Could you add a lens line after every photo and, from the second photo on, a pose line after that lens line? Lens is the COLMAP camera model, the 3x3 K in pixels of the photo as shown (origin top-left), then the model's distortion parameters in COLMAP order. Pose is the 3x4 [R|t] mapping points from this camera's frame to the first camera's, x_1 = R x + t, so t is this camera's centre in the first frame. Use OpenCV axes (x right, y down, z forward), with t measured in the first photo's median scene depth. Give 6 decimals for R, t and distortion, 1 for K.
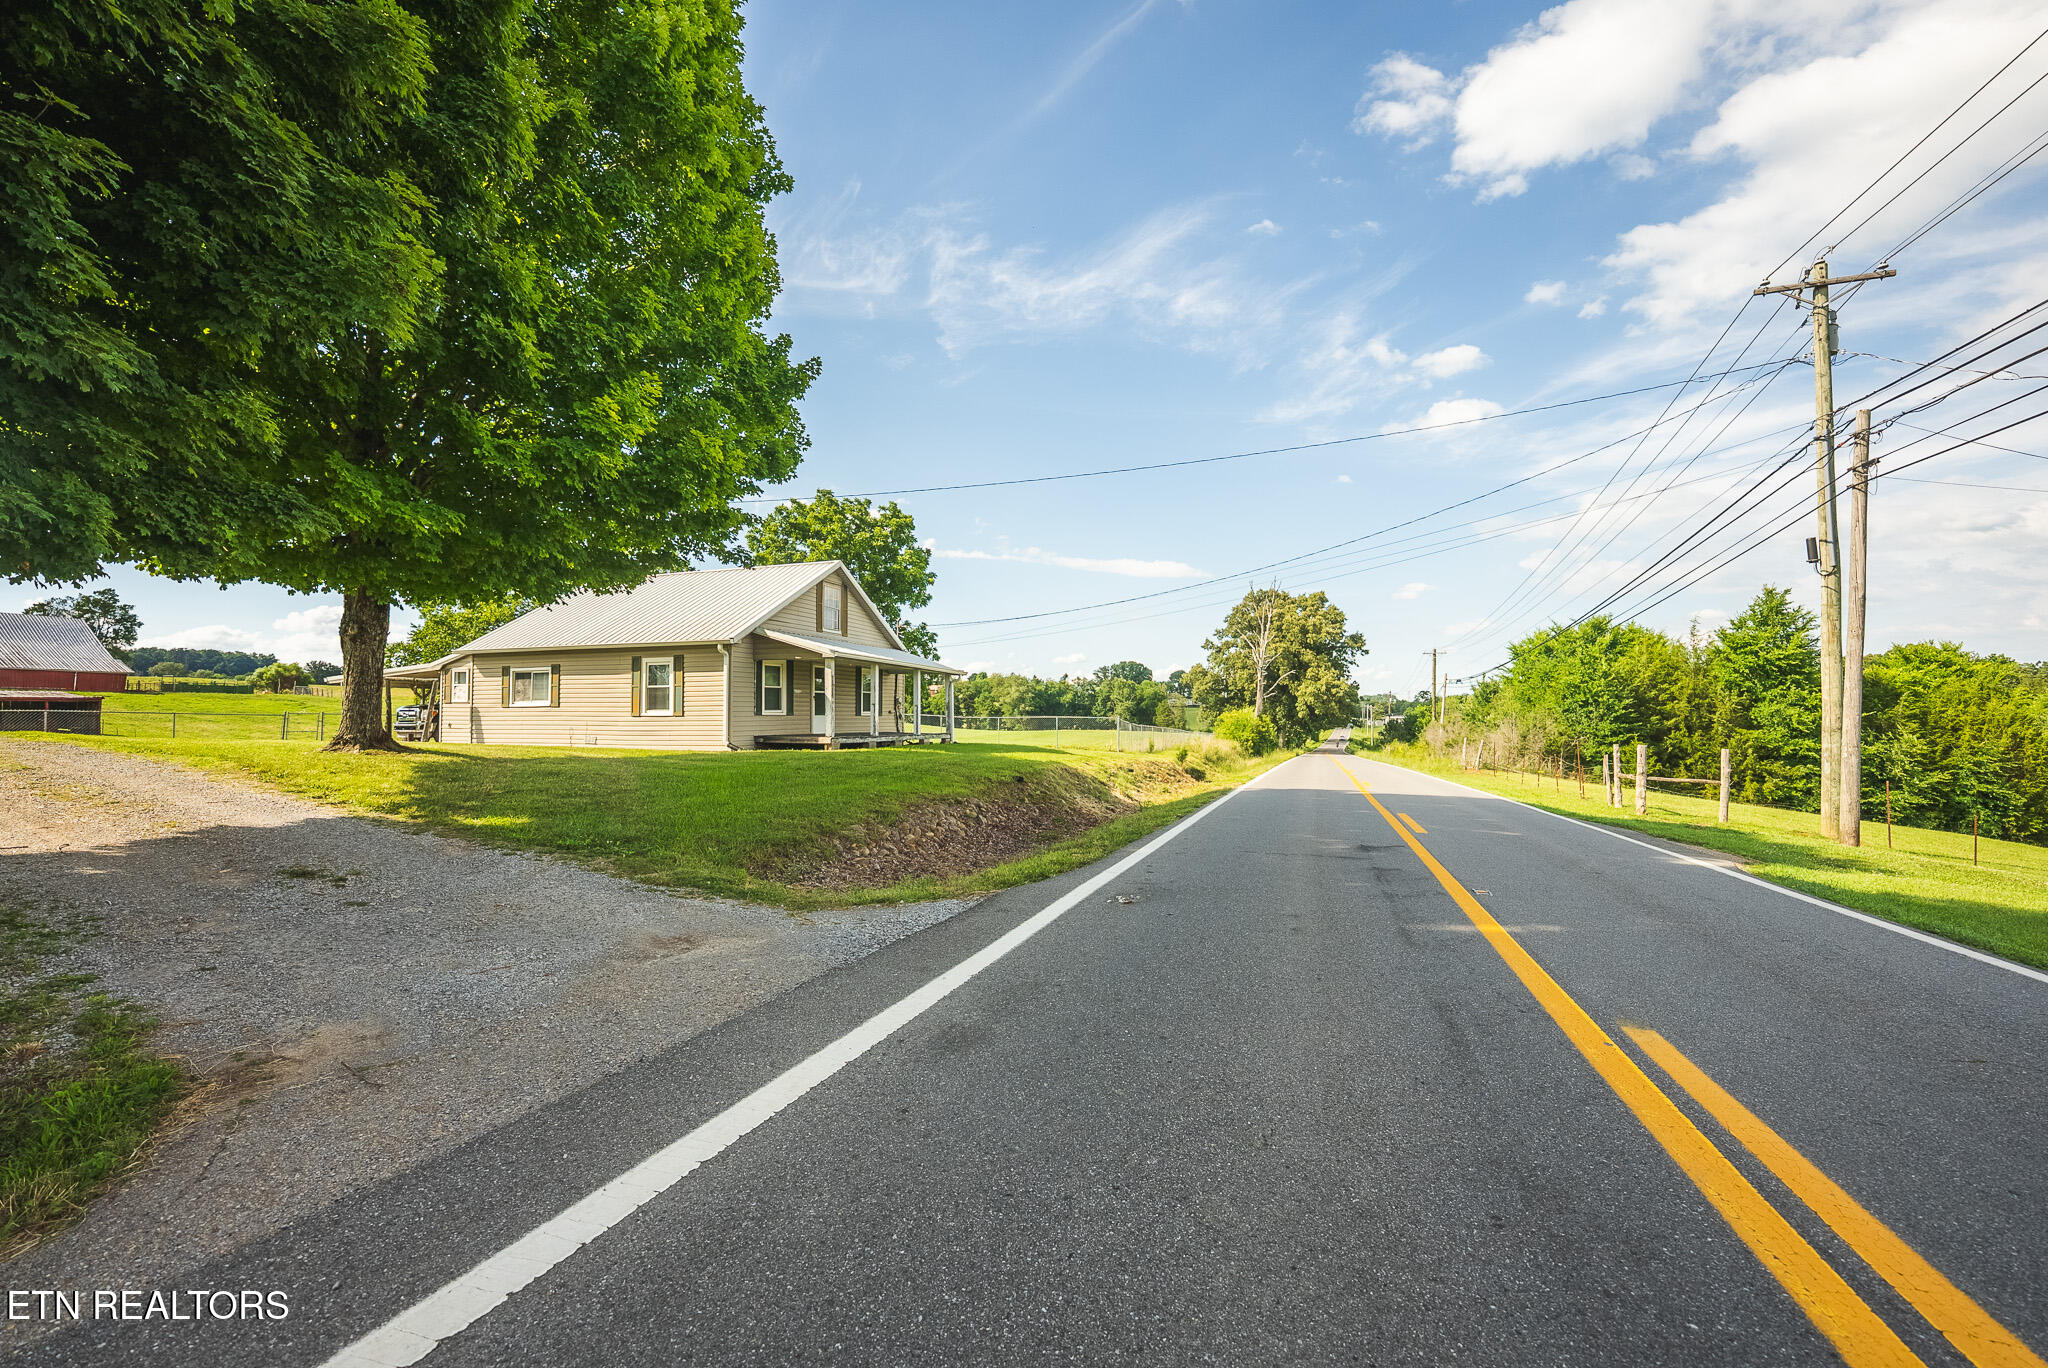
lens RADIAL K [[893.9, 0, 1024.0], [0, 893.9, 684.0], [0, 0, 1]] dist [0.000590, -0.000038]
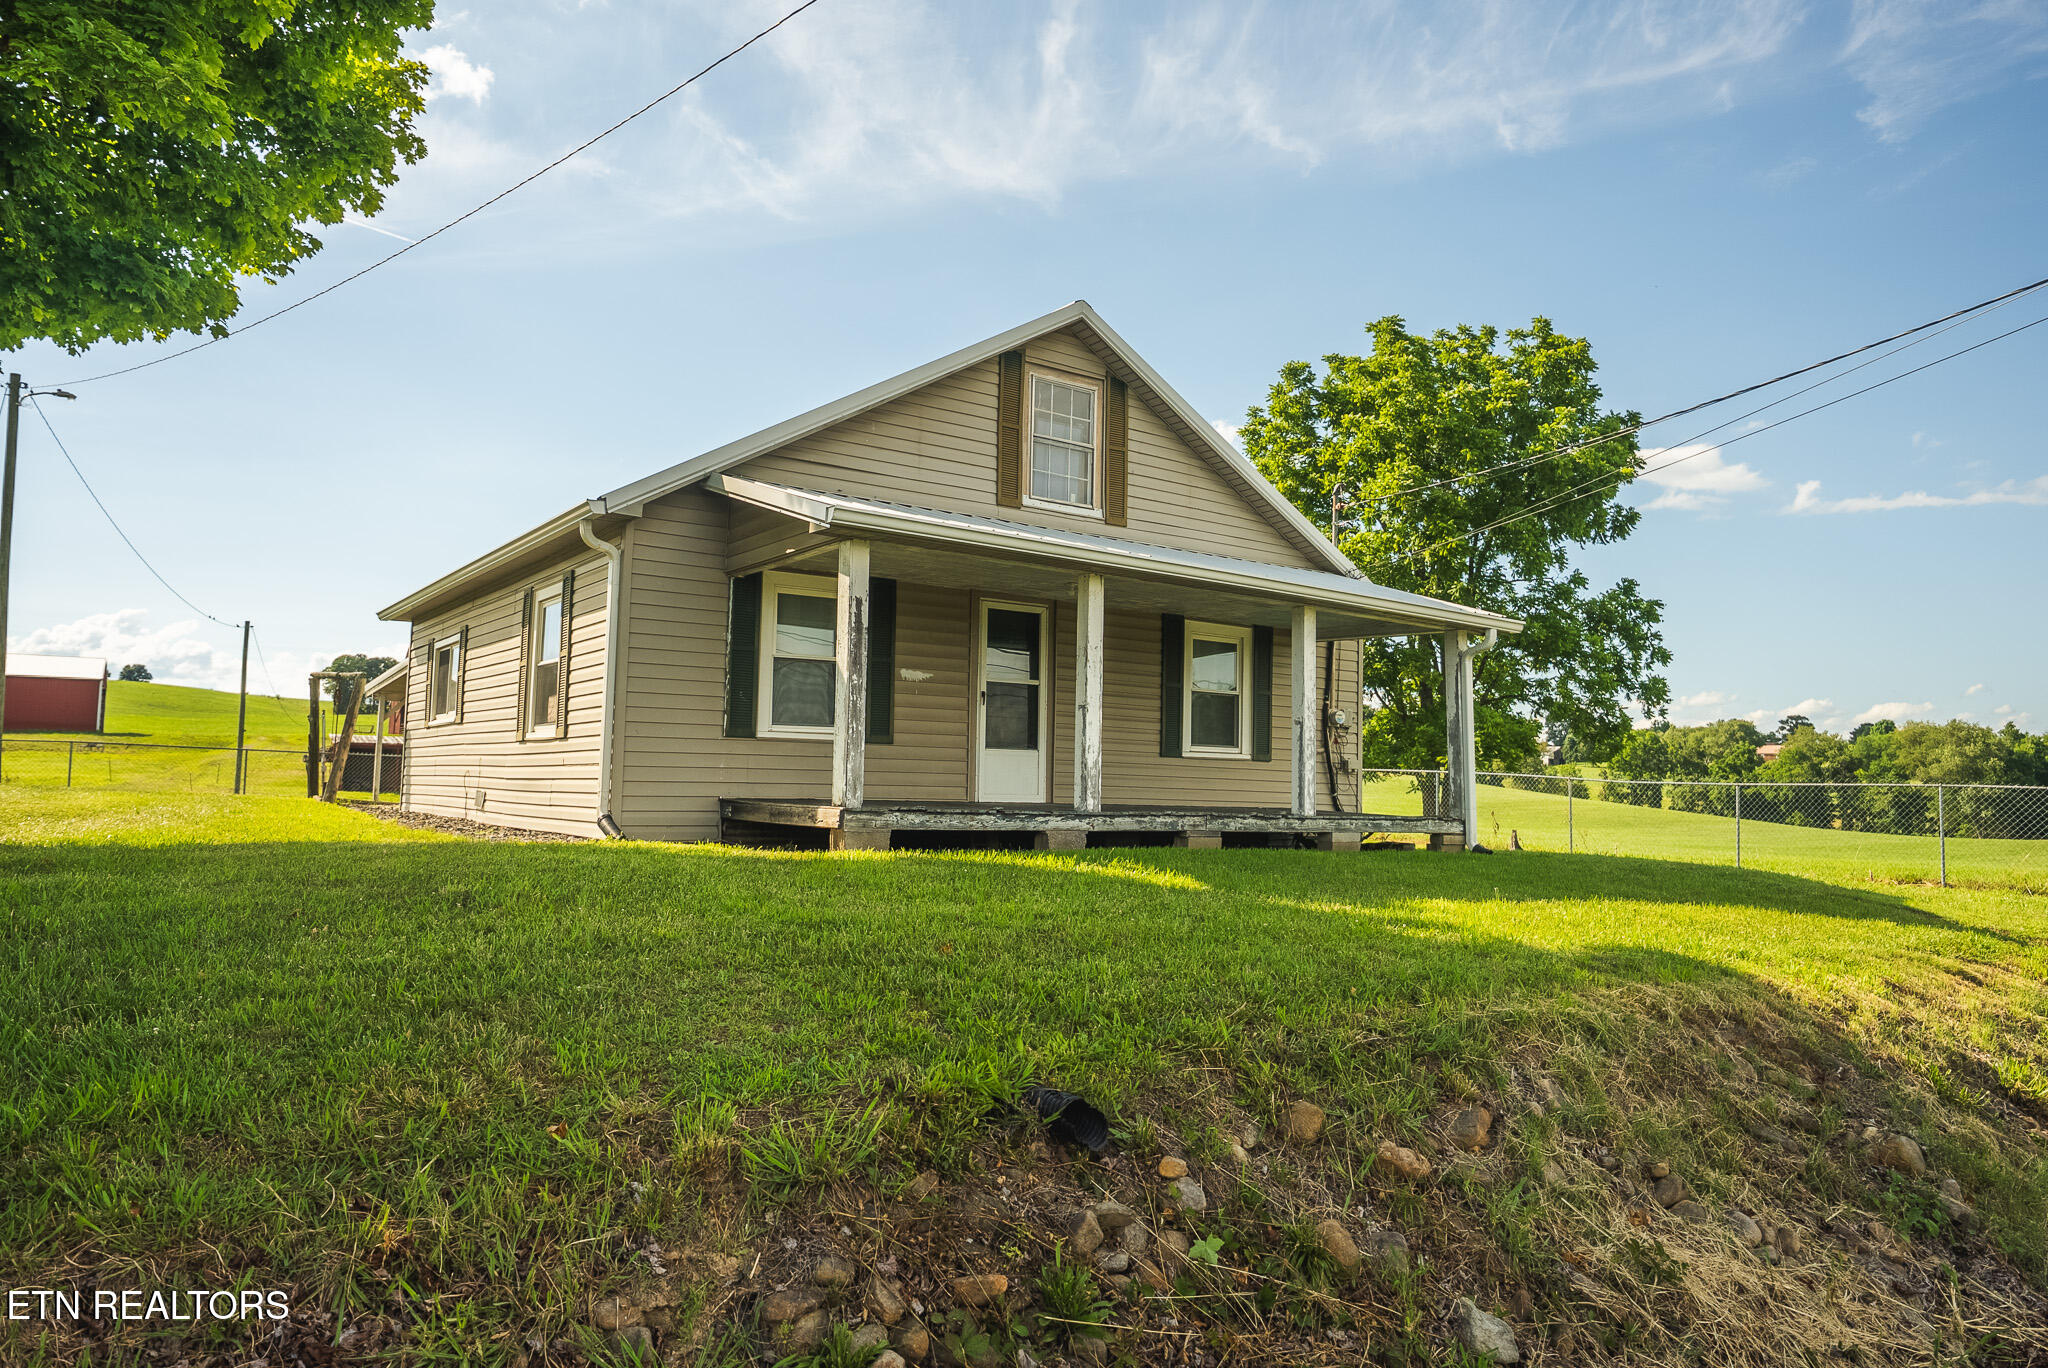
lens RADIAL K [[1402.2, 0, 1028.2], [0, 1402.2, 712.8], [0, 0, 1]] dist [0.045625, 0.000319]
pose [[0.826078, -0.012024, -0.563428, 0.079955], [-0.002102, 0.999700, -0.024417, 0.034172], [0.563553, 0.021355, 0.825804, 0.560431]]
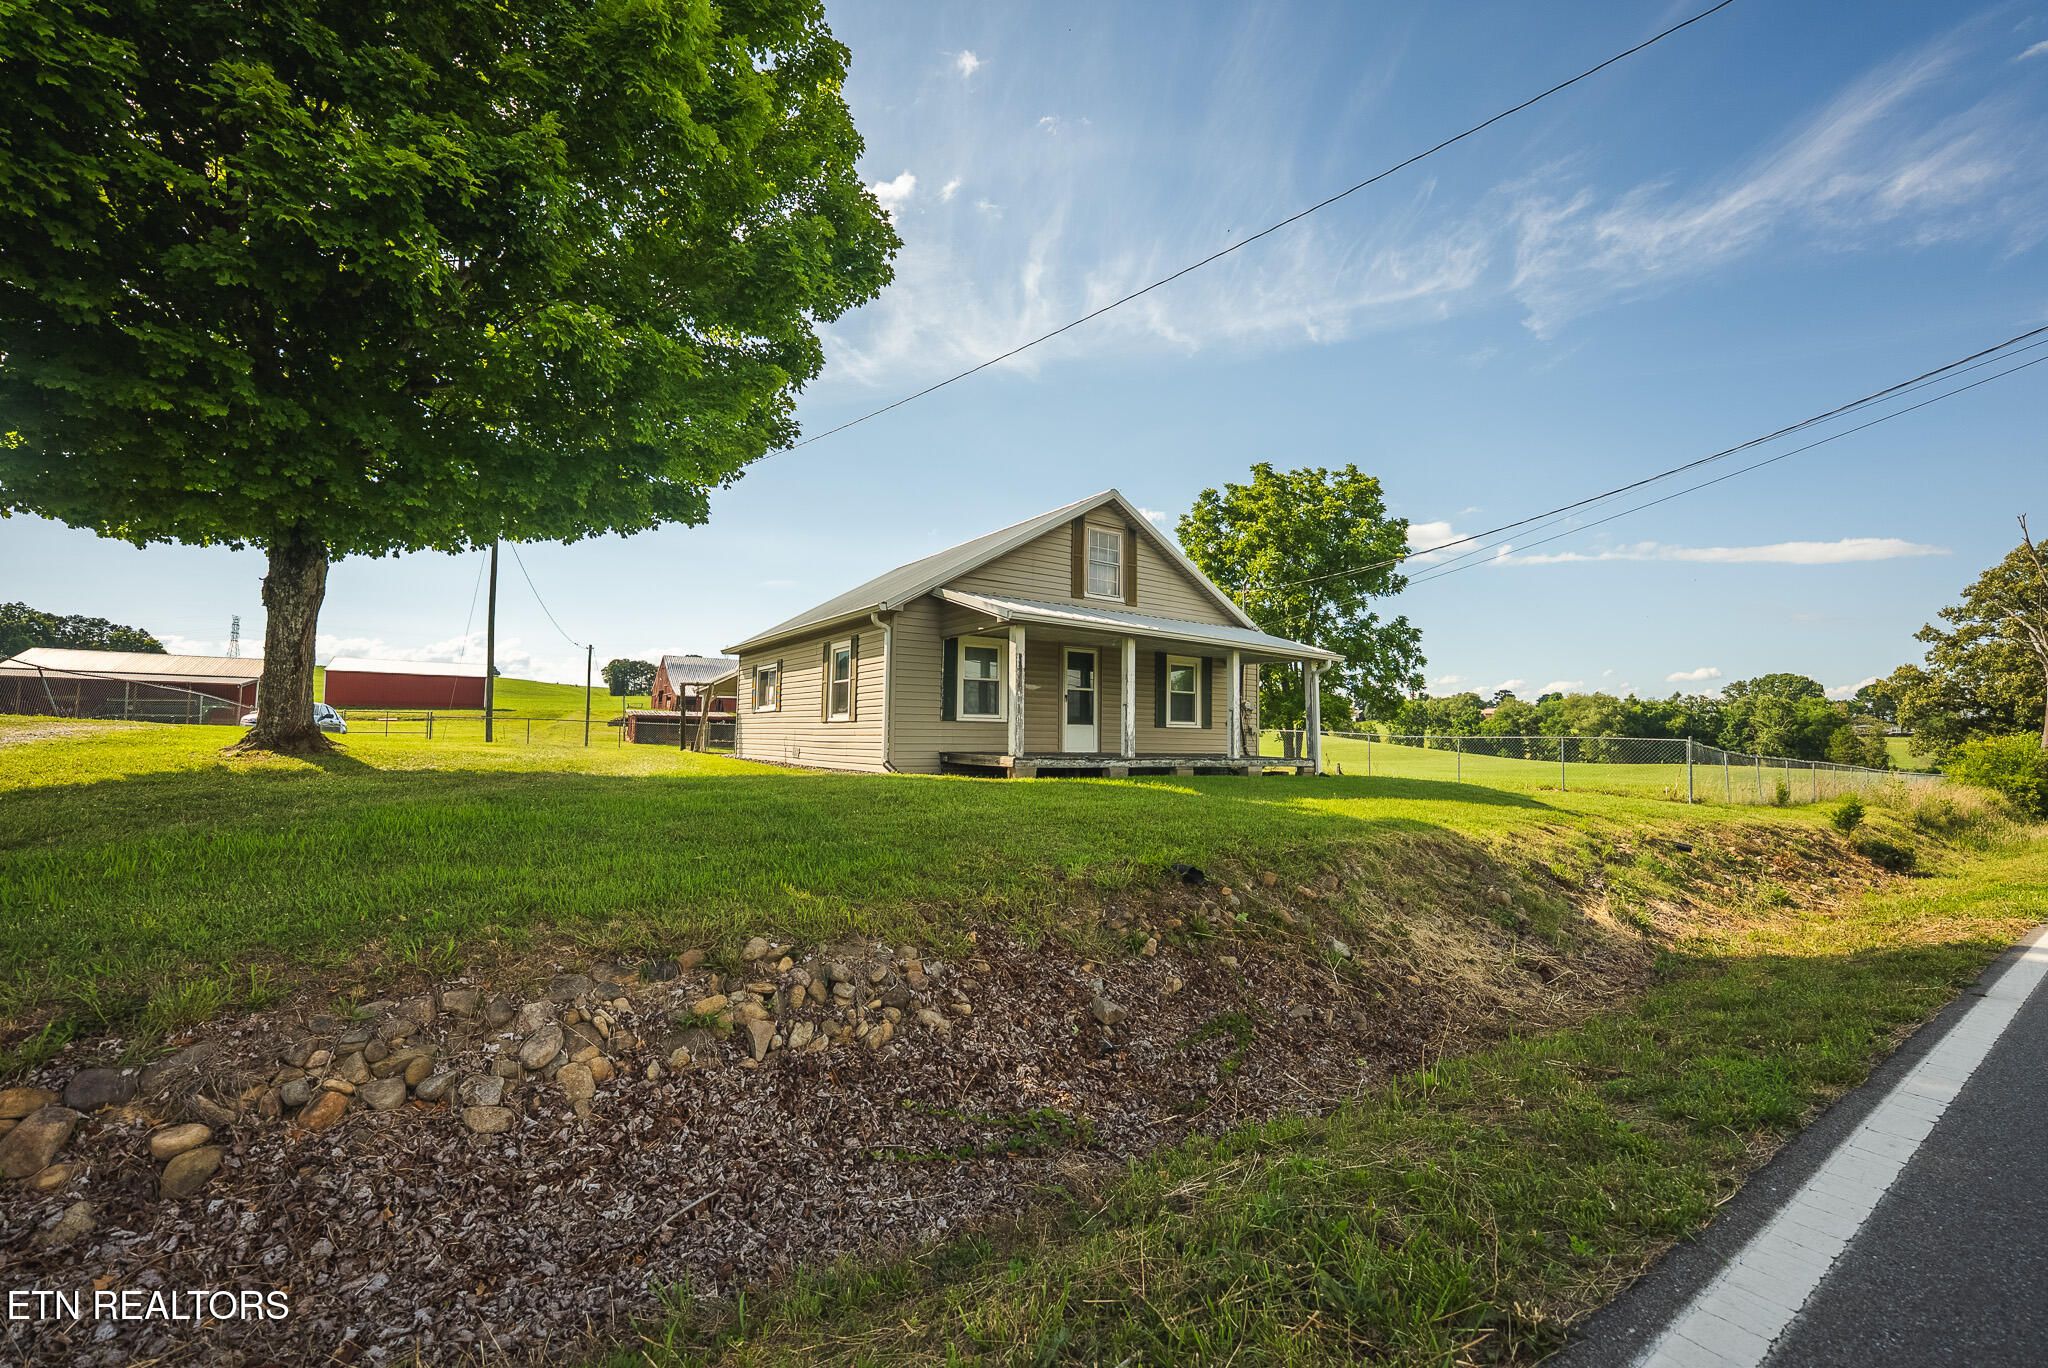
lens RADIAL K [[880.9, 0, 1032.2], [0, 880.9, 706.3], [0, 0, 1]] dist [-0.000184, -0.000208]
pose [[0.826930, -0.008306, -0.562244, 0.106965], [0.005450, 0.999962, -0.006757, 0.025690], [0.562279, 0.002523, 0.826944, 0.445323]]
